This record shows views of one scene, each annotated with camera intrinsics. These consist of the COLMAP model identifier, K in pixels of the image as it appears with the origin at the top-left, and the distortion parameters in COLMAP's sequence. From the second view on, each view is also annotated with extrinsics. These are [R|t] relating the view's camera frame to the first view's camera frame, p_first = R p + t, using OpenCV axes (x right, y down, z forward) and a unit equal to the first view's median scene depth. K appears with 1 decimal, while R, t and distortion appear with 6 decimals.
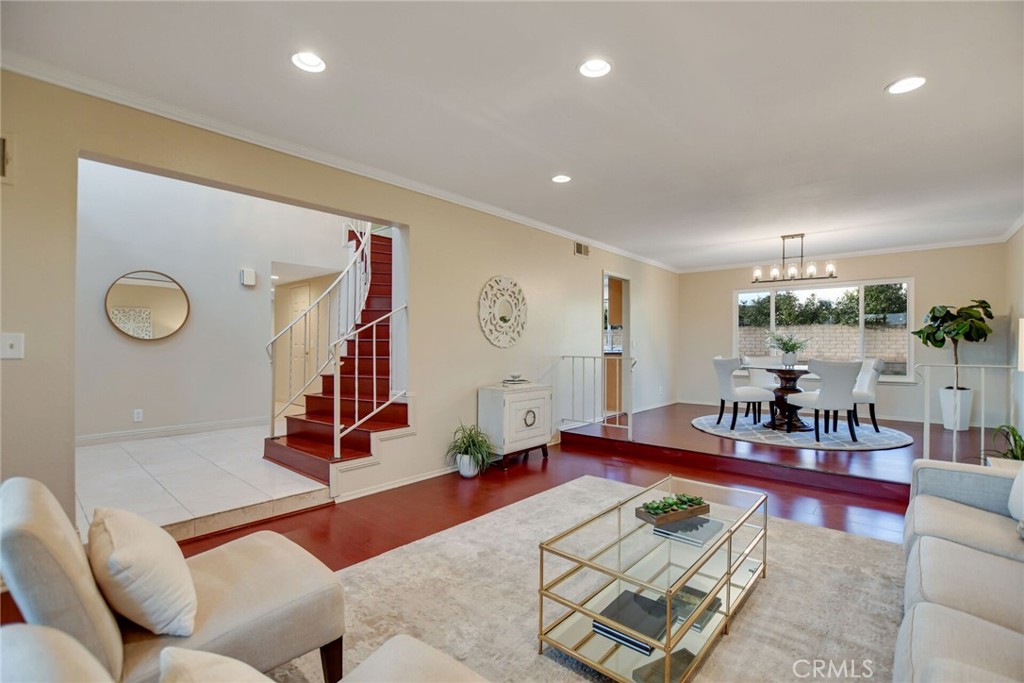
lens RADIAL K [[462.9, 0, 512.0], [0, 462.9, 341.5], [0, 0, 1]] dist [-0.022757, 0.000205]
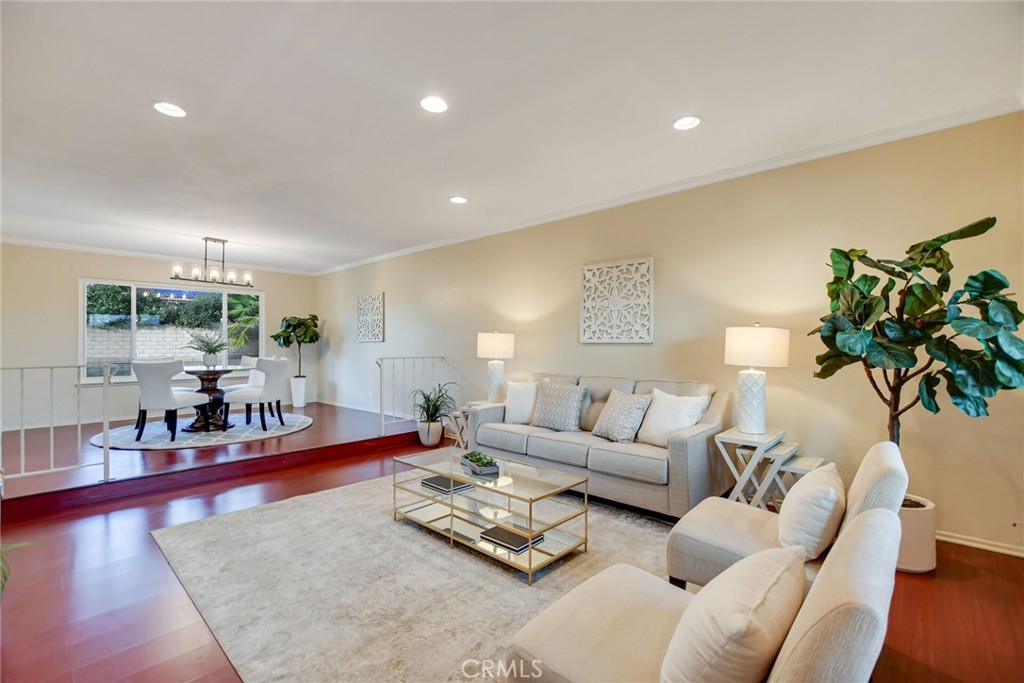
lens RADIAL K [[443.8, 0, 512.0], [0, 443.8, 341.5], [0, 0, 1]] dist [-0.023297, 0.000003]
pose [[0.022520, 0.005523, 0.999731, -0.352839], [-0.004379, 0.999976, -0.005426, -0.000030], [-0.999737, -0.004256, 0.022544, 0.312378]]
